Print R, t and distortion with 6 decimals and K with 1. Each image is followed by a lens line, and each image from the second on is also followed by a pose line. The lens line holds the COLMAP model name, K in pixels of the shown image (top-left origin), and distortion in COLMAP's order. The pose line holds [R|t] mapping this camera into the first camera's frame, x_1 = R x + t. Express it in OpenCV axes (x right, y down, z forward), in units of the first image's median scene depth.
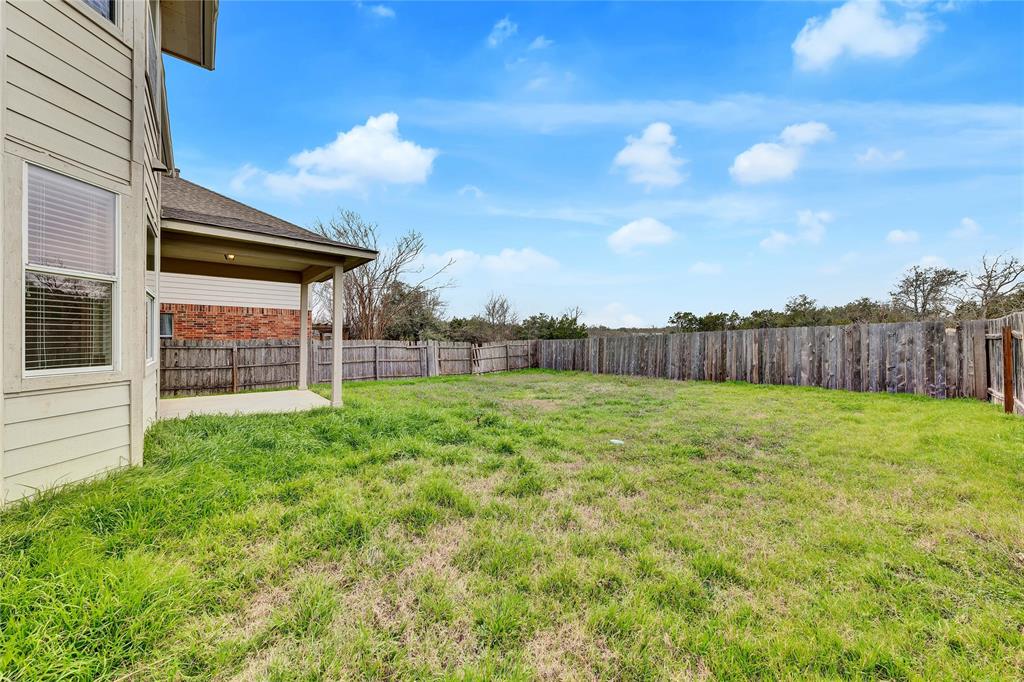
lens RADIAL K [[348.5, 0, 514.7], [0, 348.5, 343.9], [0, 0, 1]] dist [0.011802, -0.003975]
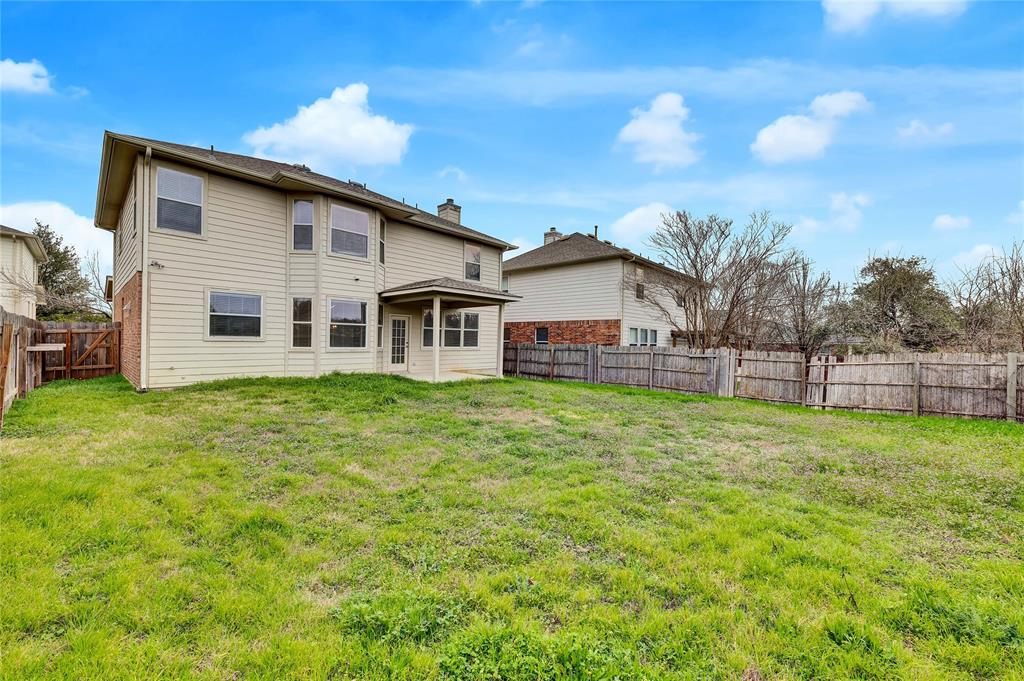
lens RADIAL K [[396.3, 0, 512.0], [0, 396.3, 340.5], [0, 0, 1]] dist [0.008132, 0.000037]
pose [[0.094659, -0.004605, -0.995499, 0.715285], [-0.028060, 0.999580, -0.007292, -0.009260], [0.995114, 0.028624, 0.094490, 0.605074]]
